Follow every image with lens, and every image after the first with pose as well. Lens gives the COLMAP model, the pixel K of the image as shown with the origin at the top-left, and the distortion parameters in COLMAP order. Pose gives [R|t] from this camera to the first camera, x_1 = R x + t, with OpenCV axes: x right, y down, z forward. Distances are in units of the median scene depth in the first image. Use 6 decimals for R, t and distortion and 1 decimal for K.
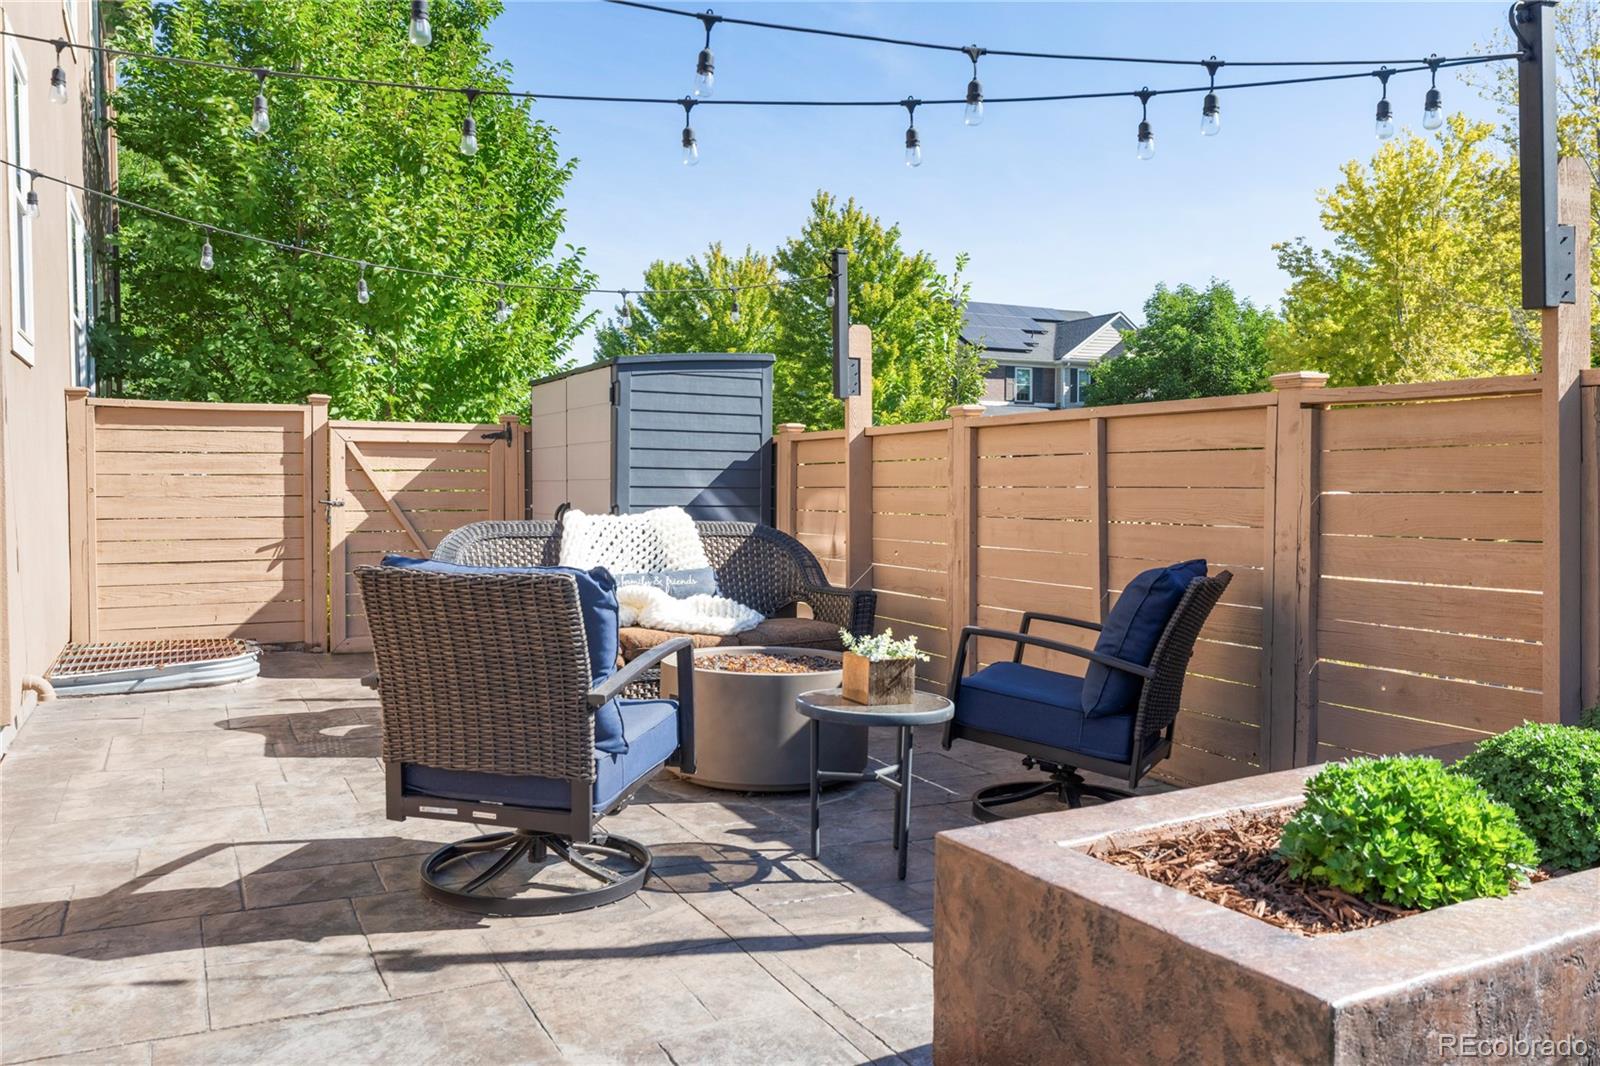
lens RADIAL K [[1241.4, 0, 800.0], [0, 1241.4, 533.0], [0, 0, 1]] dist [-0.020066, -0.004425]
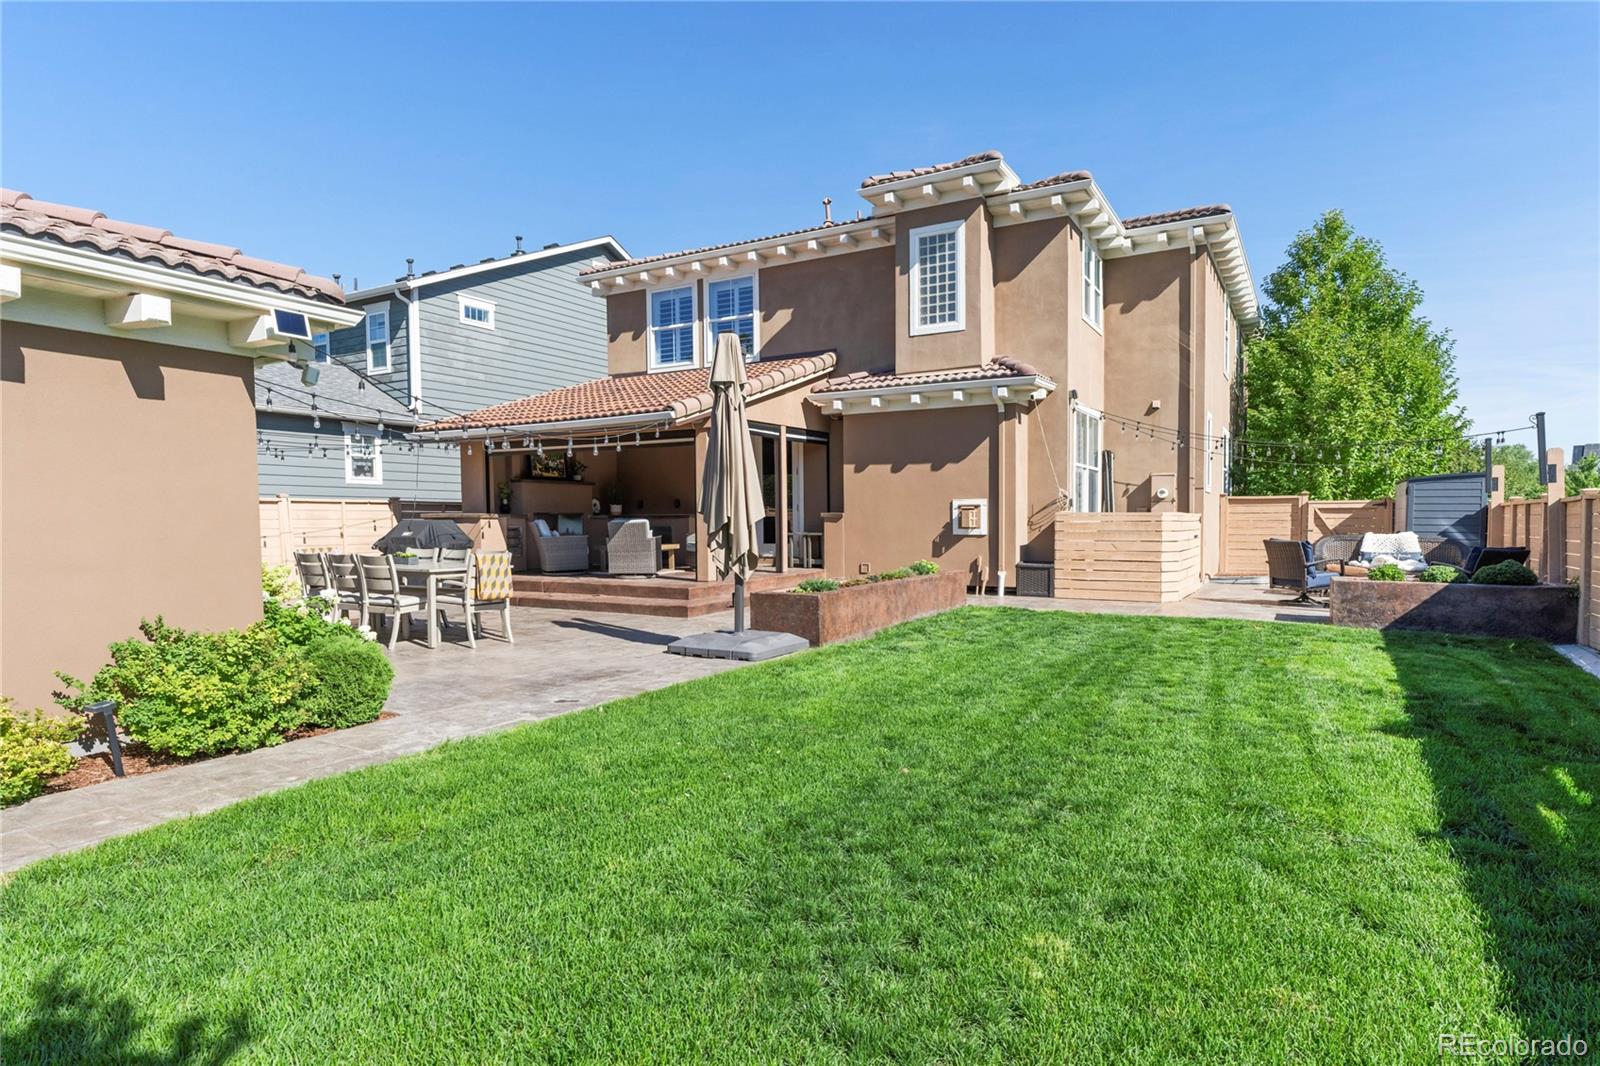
lens RADIAL K [[873.2, 0, 800.0], [0, 873.2, 533.0], [0, 0, 1]] dist [-0.031946, -0.000446]
pose [[0.538466, 0.009424, -0.842594, 0.754052], [-0.031823, 0.999452, -0.009158, 0.042110], [0.842046, 0.031745, 0.538471, -1.188836]]
